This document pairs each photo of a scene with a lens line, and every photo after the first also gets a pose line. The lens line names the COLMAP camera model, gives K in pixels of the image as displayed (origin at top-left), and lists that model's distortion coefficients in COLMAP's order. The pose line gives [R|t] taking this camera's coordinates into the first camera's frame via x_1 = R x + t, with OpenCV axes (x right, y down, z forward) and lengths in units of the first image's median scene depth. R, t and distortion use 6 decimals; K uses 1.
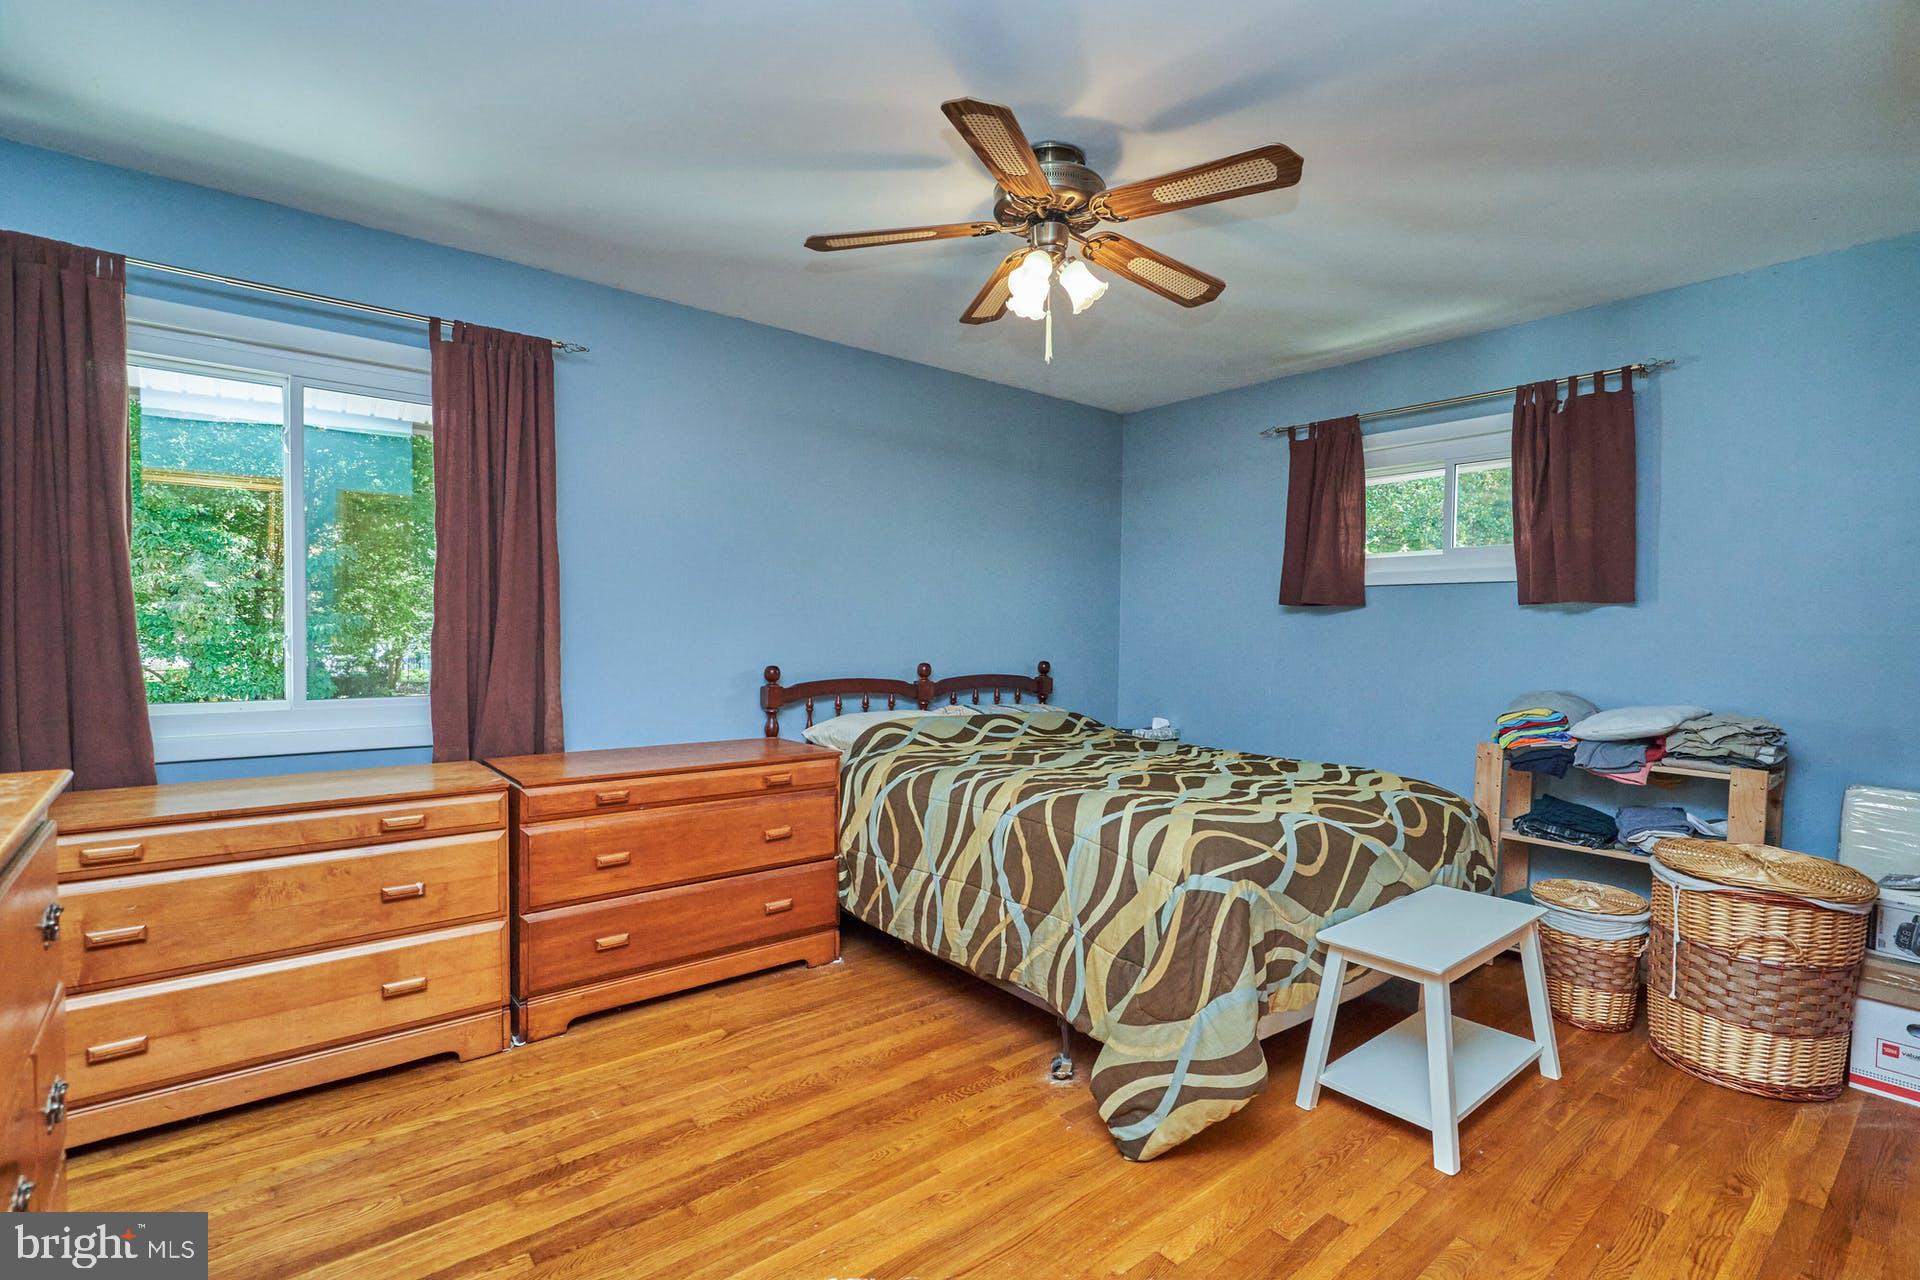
lens RADIAL K [[900.7, 0, 962.3], [0, 900.7, 647.5], [0, 0, 1]] dist [0.002529, 0.001082]
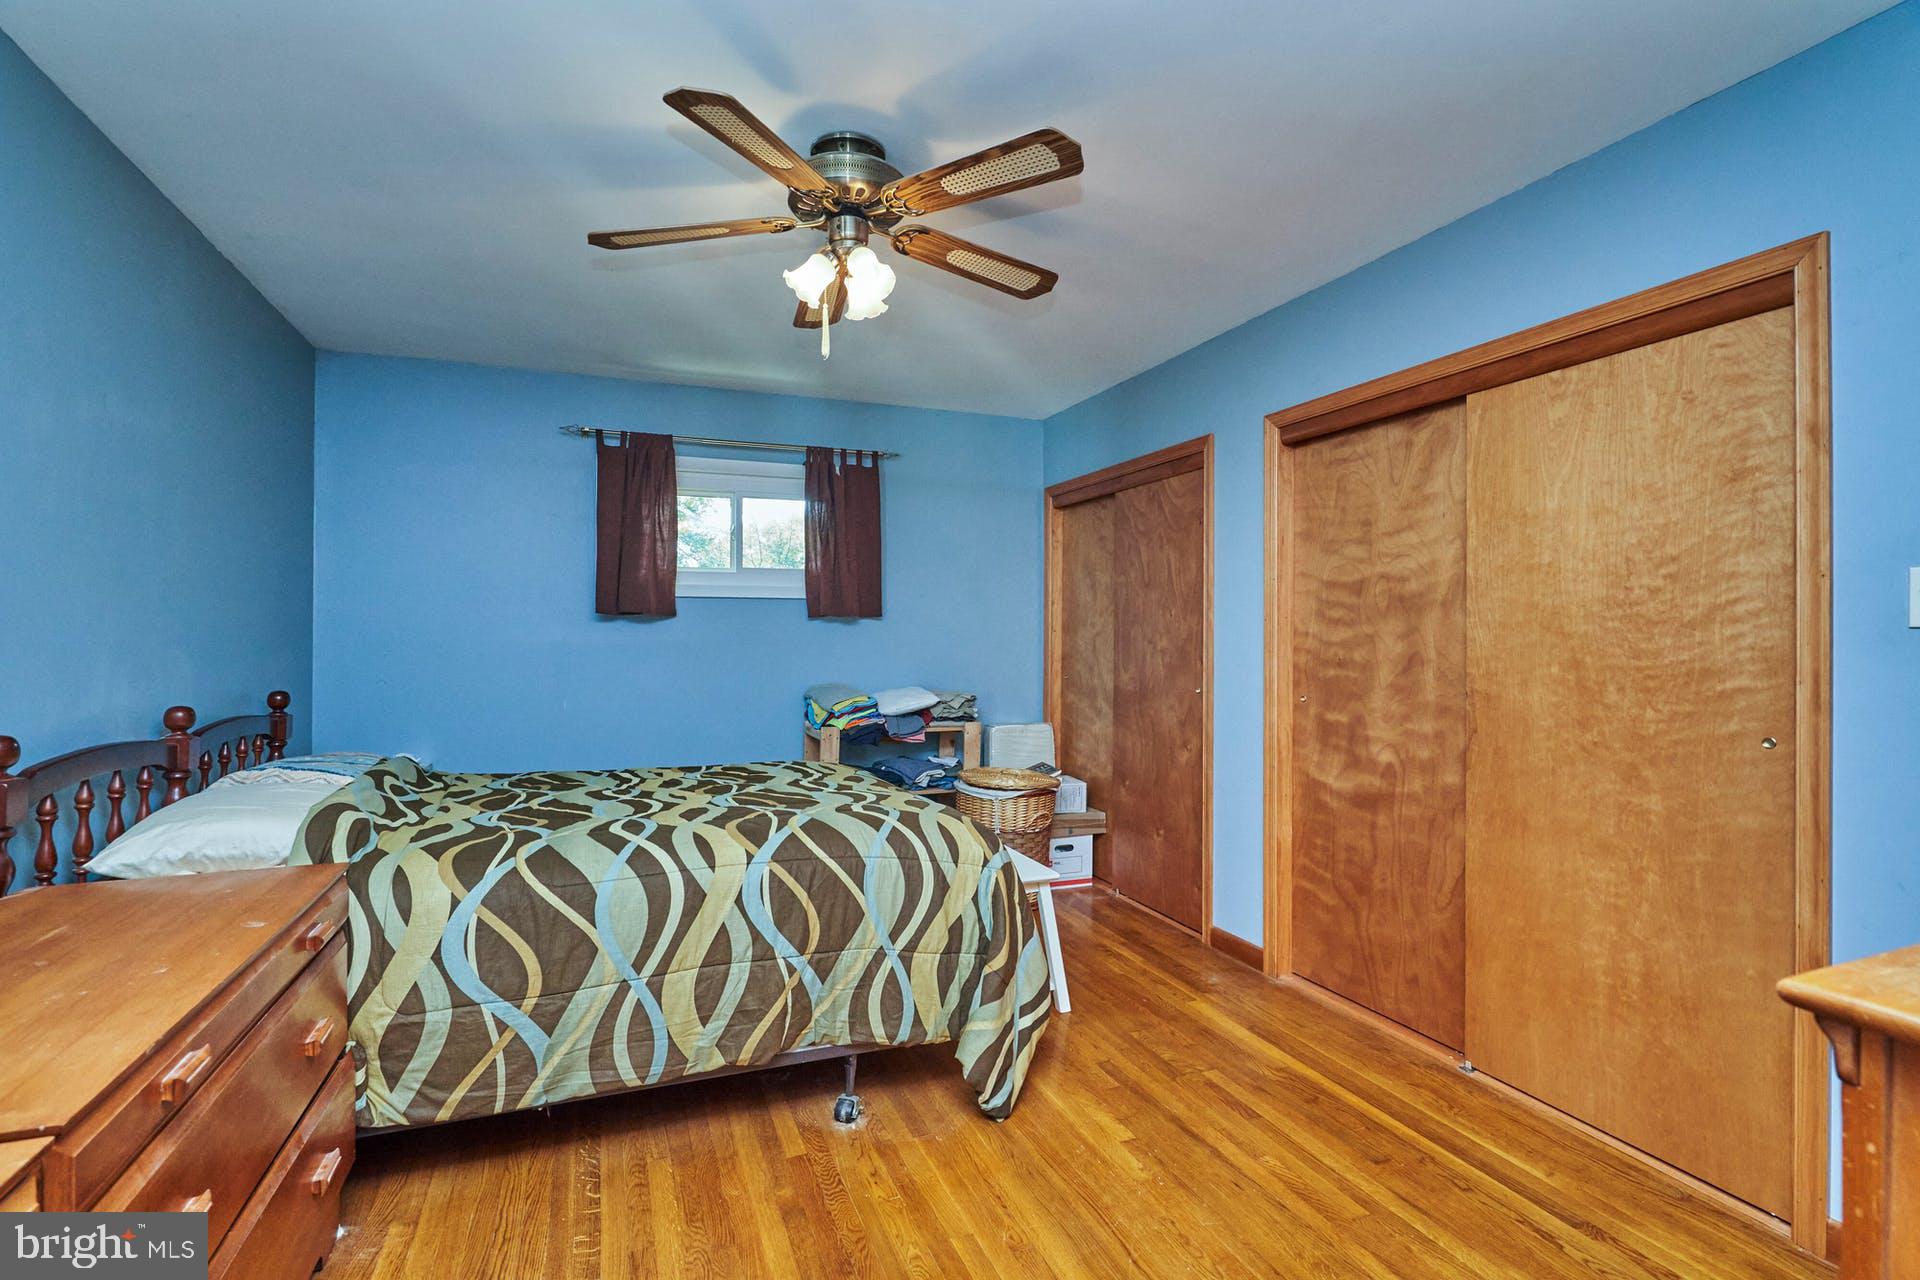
lens RADIAL K [[891.6, 0, 963.0], [0, 891.6, 634.1], [0, 0, 1]] dist [-0.001125, 0.000016]
pose [[0.308361, -0.009617, 0.951221, -0.605541], [0.024751, 0.999691, 0.002083, -0.025194], [-0.950947, 0.022901, 0.308504, 0.480903]]
